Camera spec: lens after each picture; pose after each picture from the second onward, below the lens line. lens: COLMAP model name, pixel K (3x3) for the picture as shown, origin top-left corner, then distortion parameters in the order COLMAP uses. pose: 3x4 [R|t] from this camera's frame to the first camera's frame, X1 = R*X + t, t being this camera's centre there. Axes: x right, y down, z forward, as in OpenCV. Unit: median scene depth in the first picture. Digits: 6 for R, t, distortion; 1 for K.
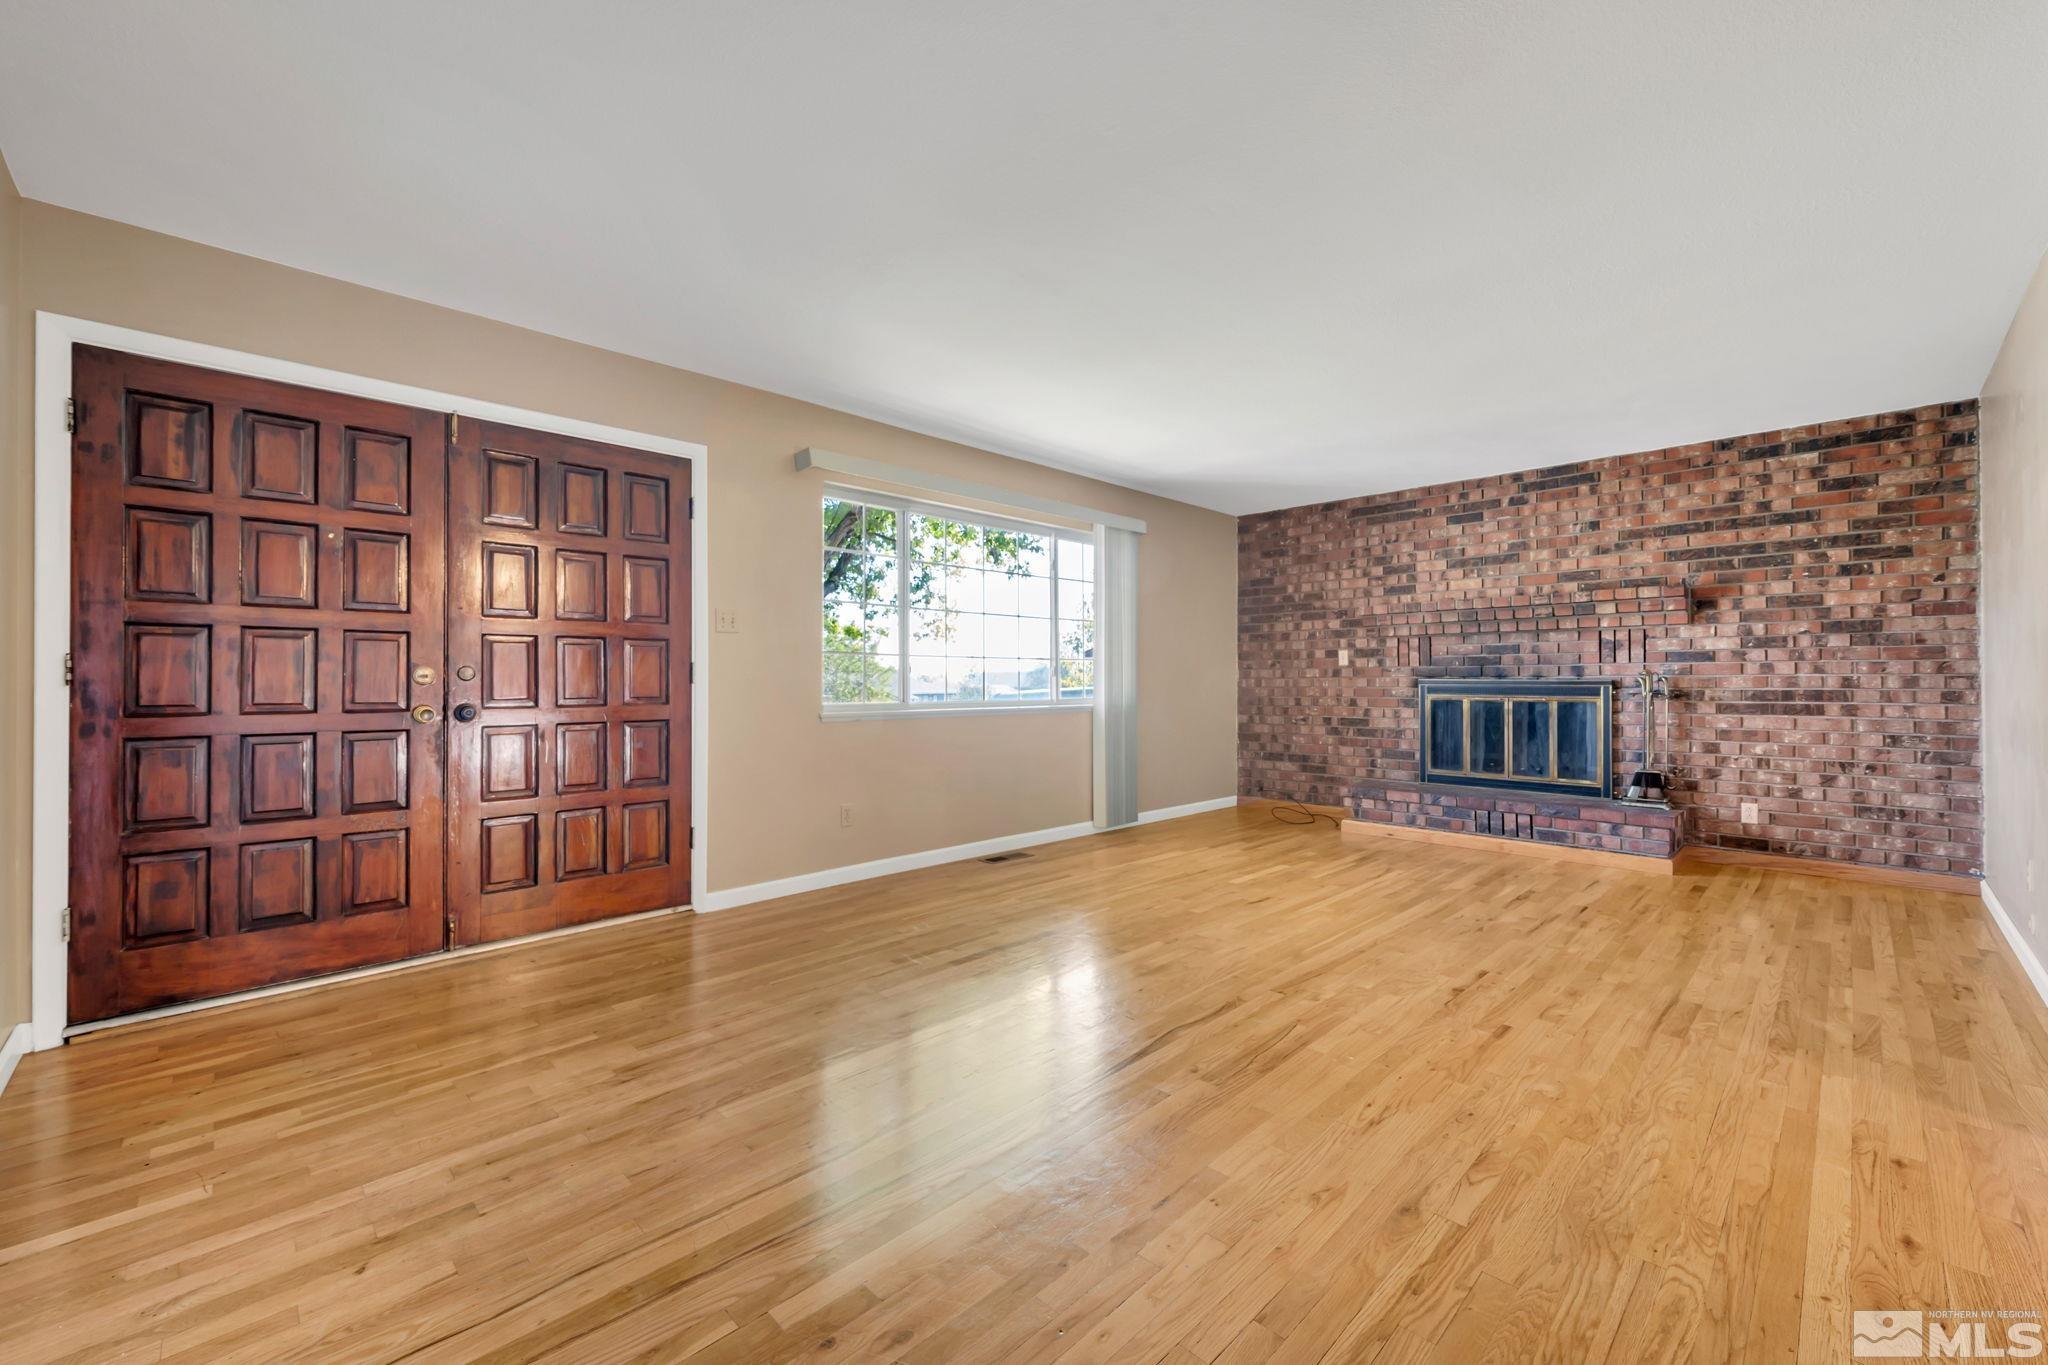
lens RADIAL K [[821.4, 0, 1037.6], [0, 821.4, 676.2], [0, 0, 1]] dist [-0.005298, -0.000540]
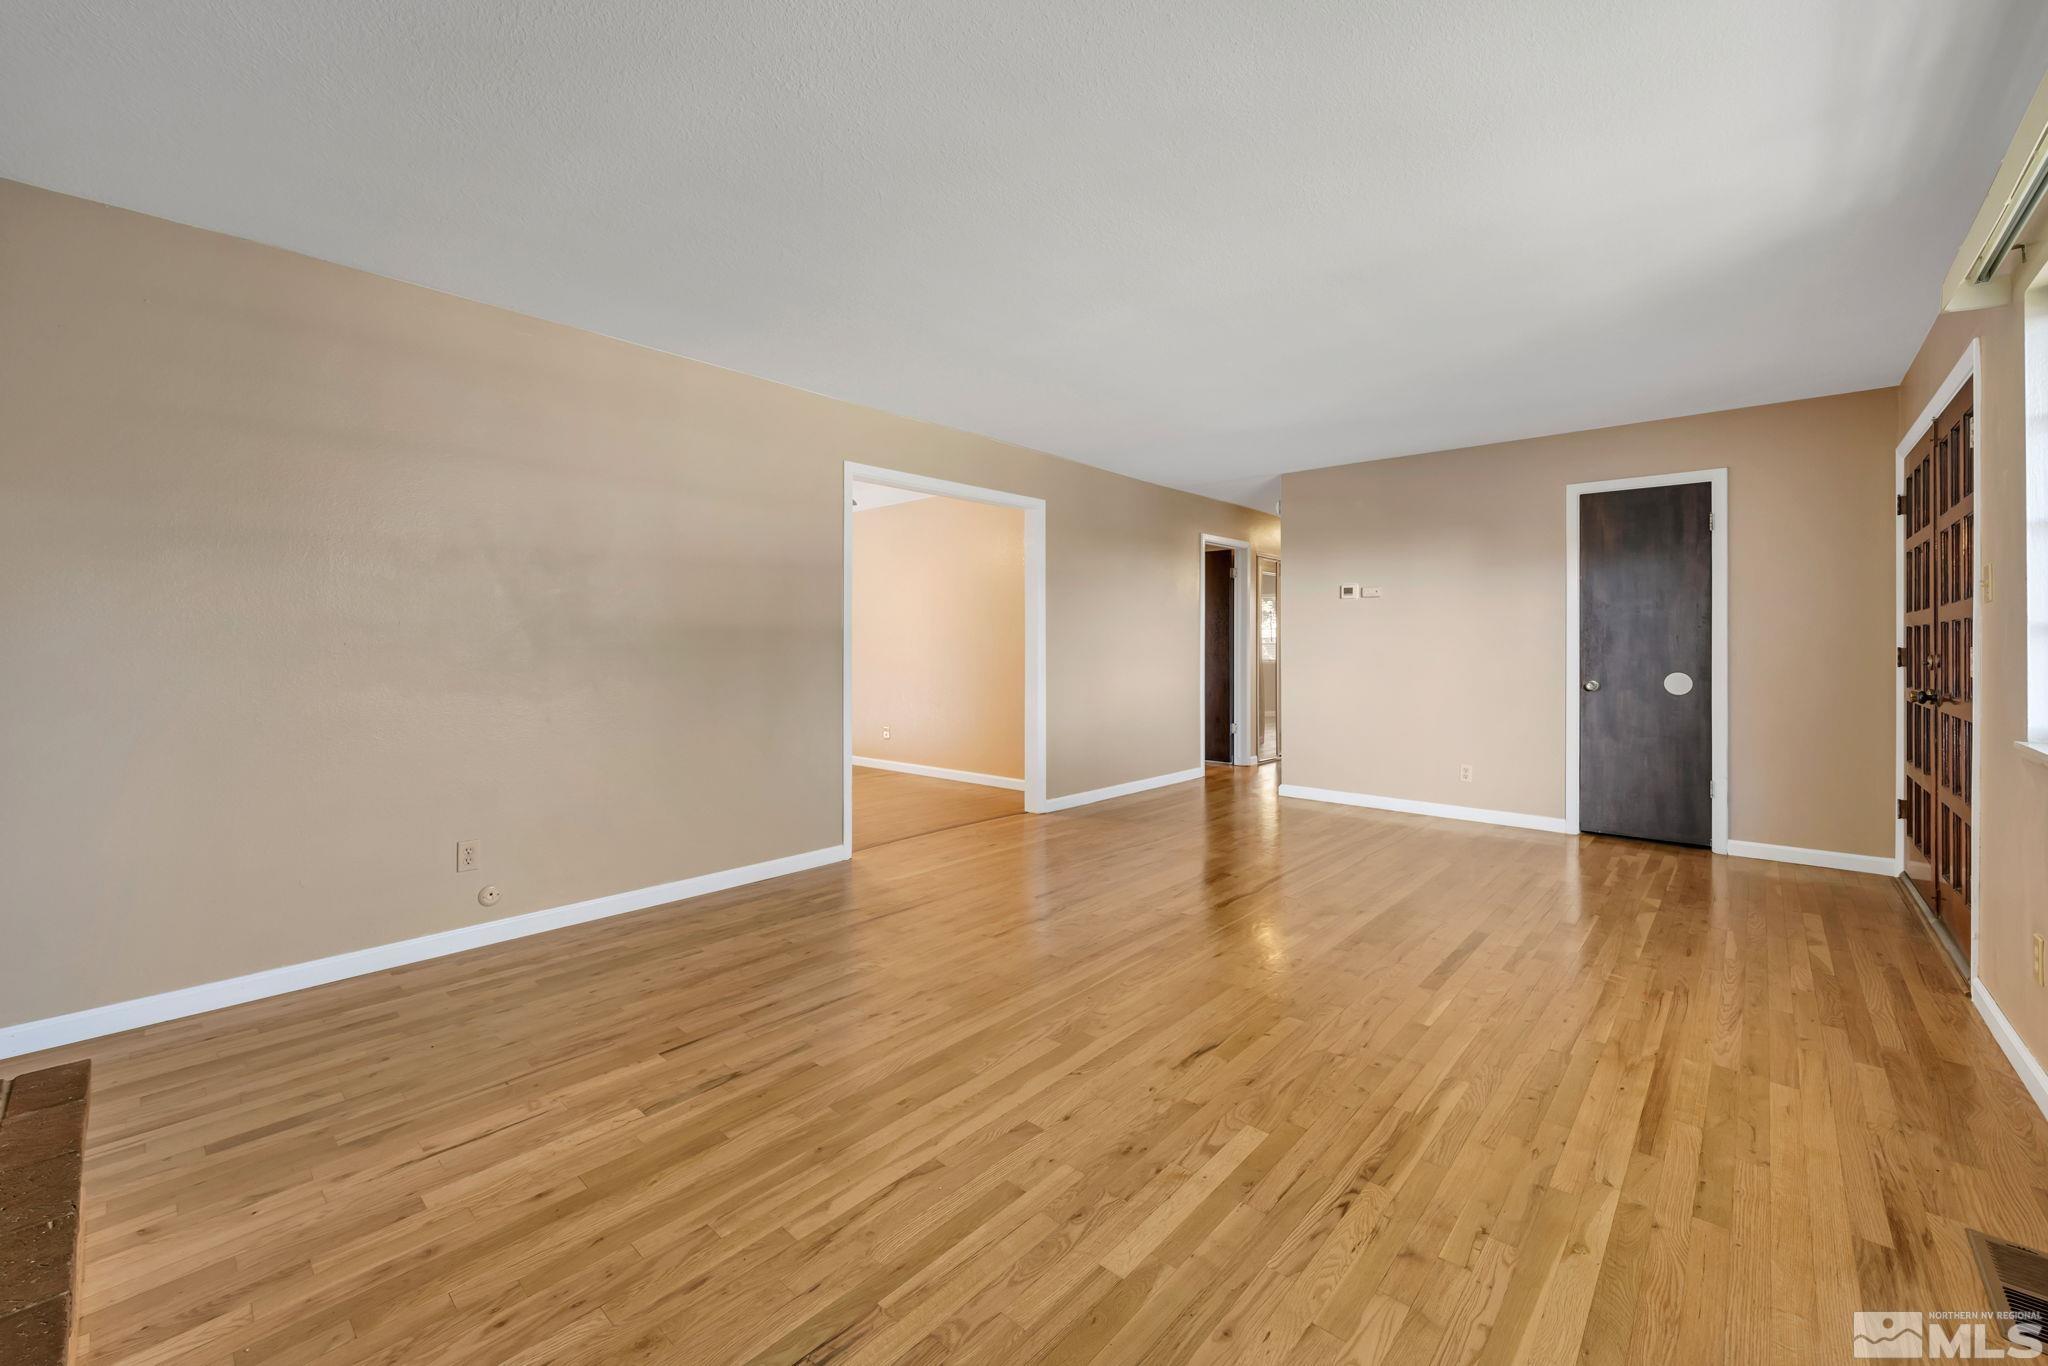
lens RADIAL K [[821.4, 0, 1014.2], [0, 821.4, 640.0], [0, 0, 1]] dist [-0.005298, -0.000540]
pose [[-0.999303, 0.000877, -0.037330, 0.352513], [0.001429, 0.999890, -0.014769, -0.010151], [0.037313, -0.014812, -0.999194, 1.311664]]
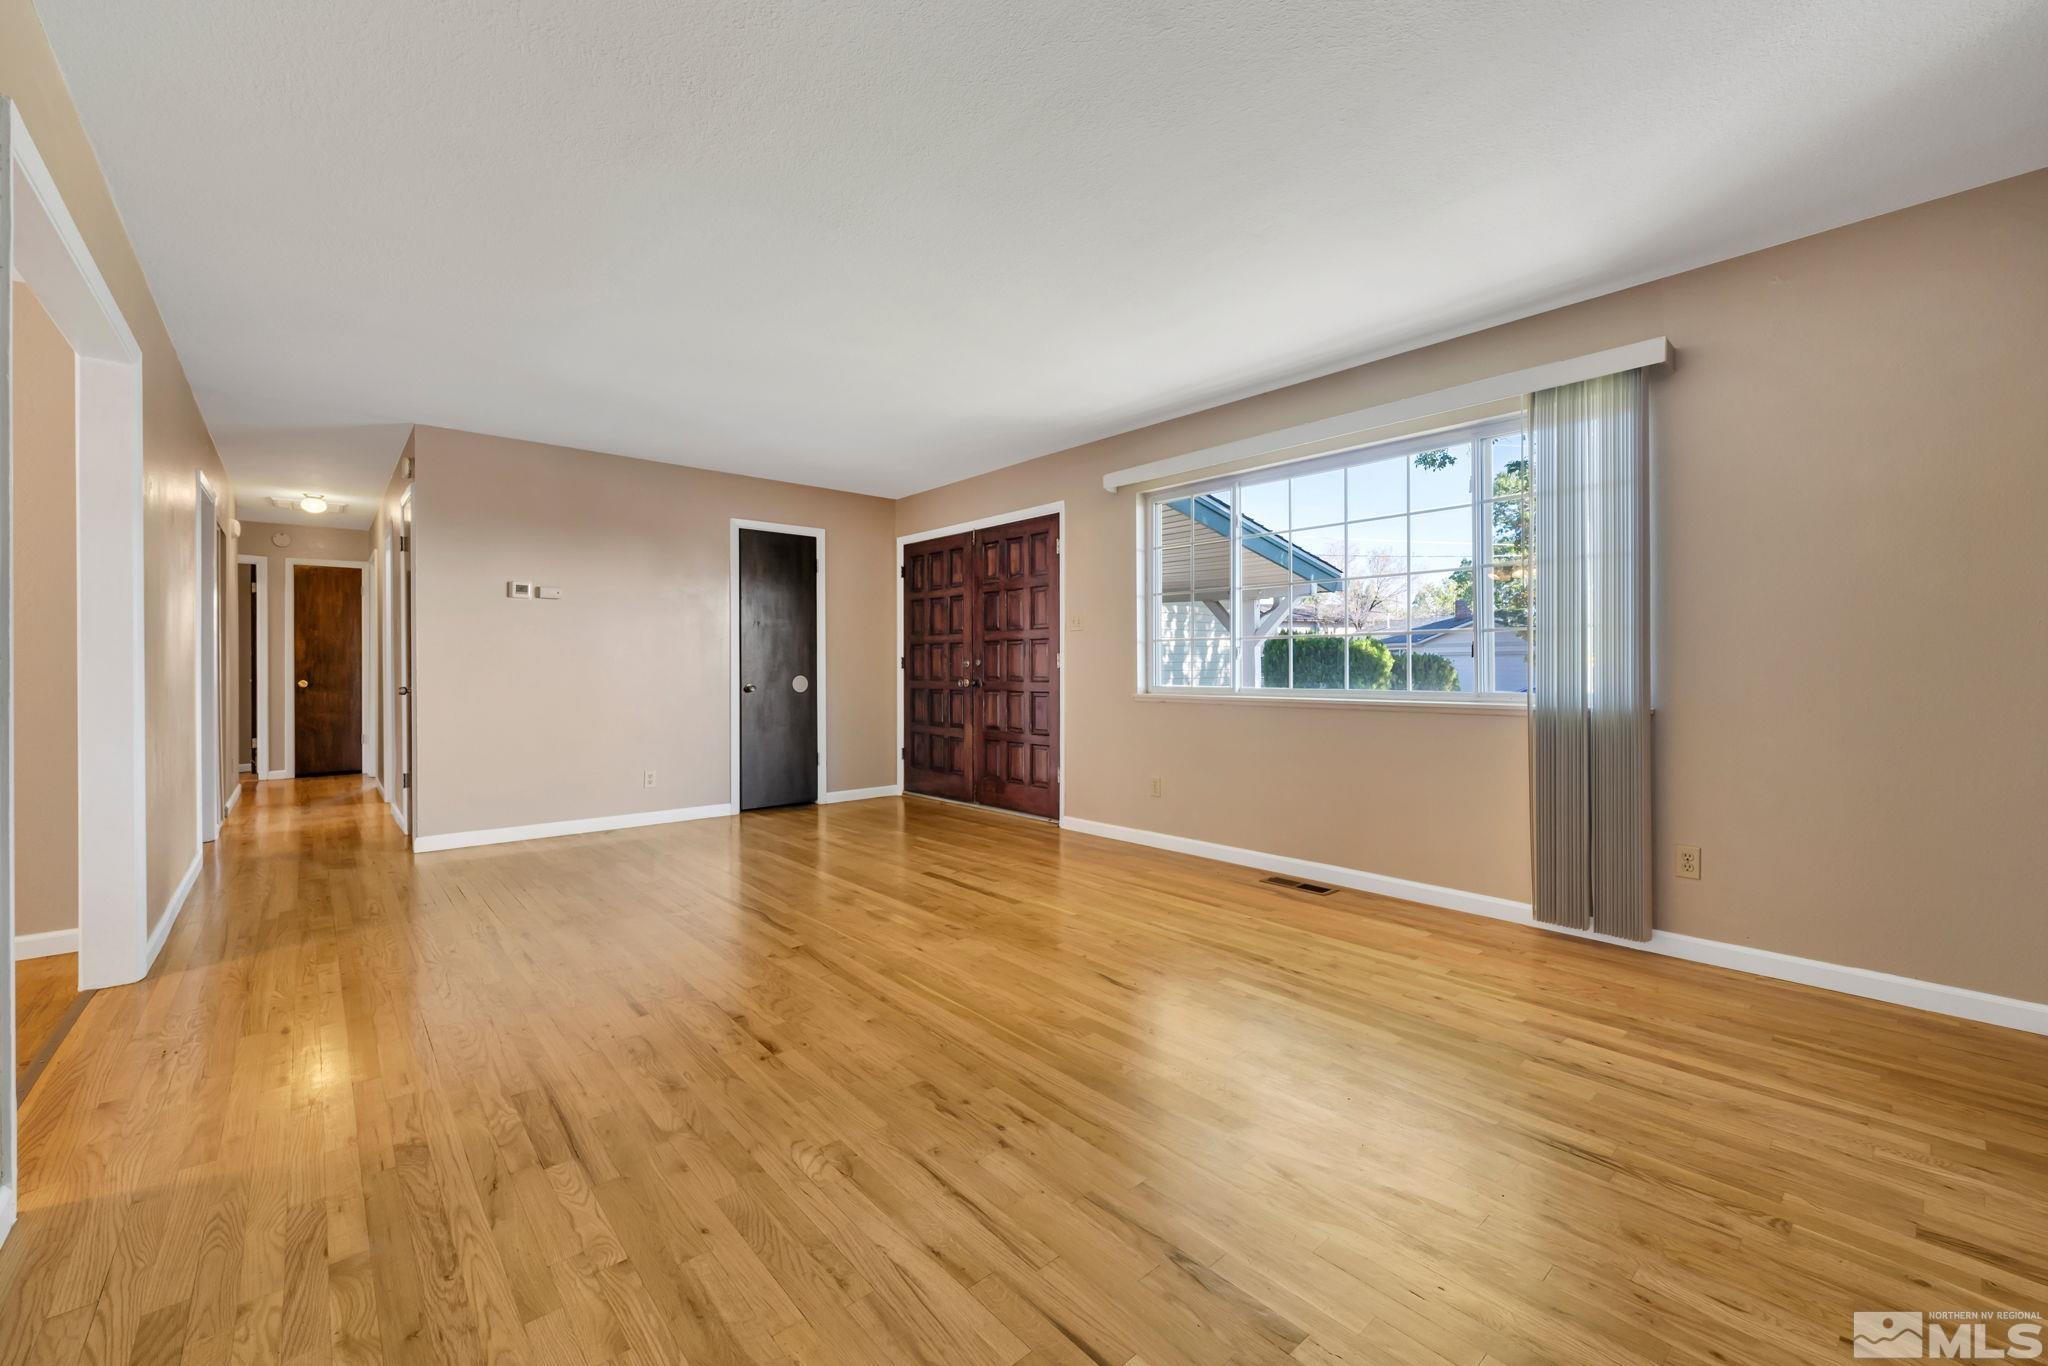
lens RADIAL K [[821.4, 0, 1014.1], [0, 821.4, 676.6], [0, 0, 1]] dist [-0.005298, -0.000540]
pose [[-0.073712, 0.013292, -0.997191, 0.803839], [0.010908, 0.999862, 0.012521, 0.004304], [0.997220, -0.009954, -0.073847, 0.802276]]
